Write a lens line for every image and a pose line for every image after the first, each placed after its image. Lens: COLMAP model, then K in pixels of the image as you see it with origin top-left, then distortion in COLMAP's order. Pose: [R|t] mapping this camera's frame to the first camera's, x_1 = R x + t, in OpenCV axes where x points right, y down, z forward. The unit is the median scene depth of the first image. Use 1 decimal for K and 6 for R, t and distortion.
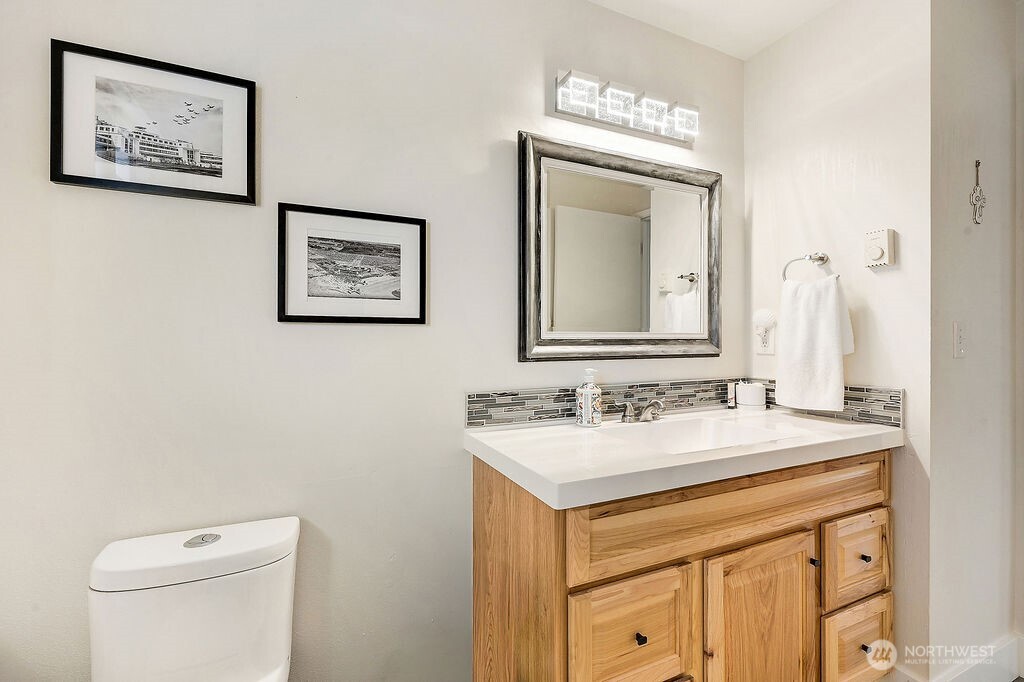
lens RADIAL K [[442.2, 0, 511.2], [0, 442.2, 341.5], [0, 0, 1]] dist [-0.003273, -0.000069]
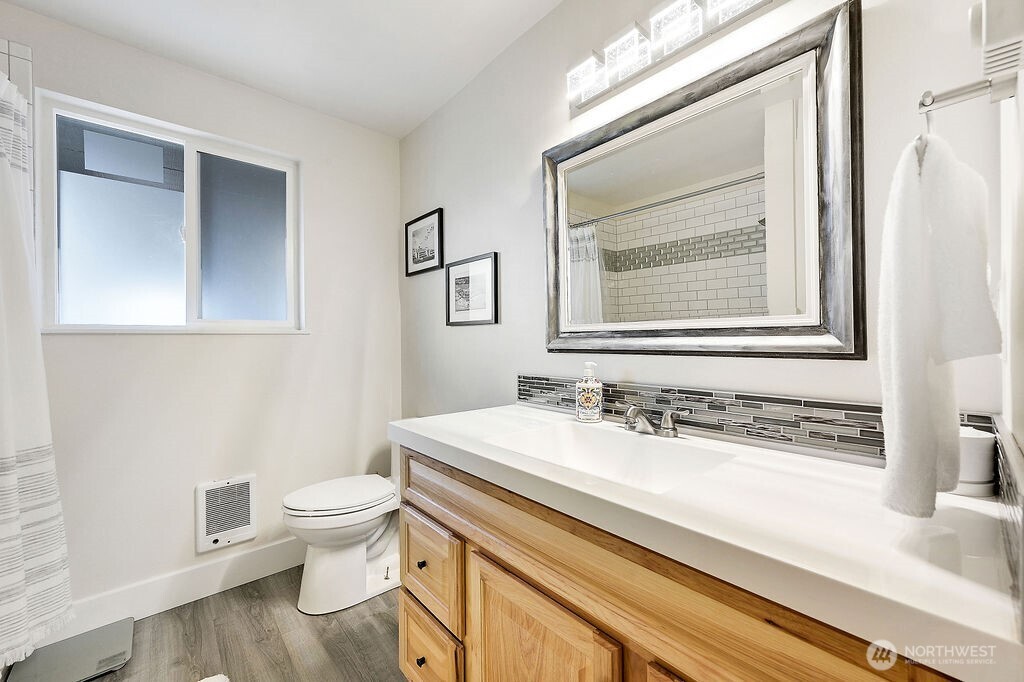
lens RADIAL K [[402.2, 0, 511.5], [0, 402.2, 338.8], [0, 0, 1]] dist [-0.001718, 0.000824]
pose [[0.288862, -0.002157, -0.957368, 0.969846], [0.005705, 0.999984, -0.000532, 0.010981], [0.957354, -0.005308, 0.288869, 0.594517]]
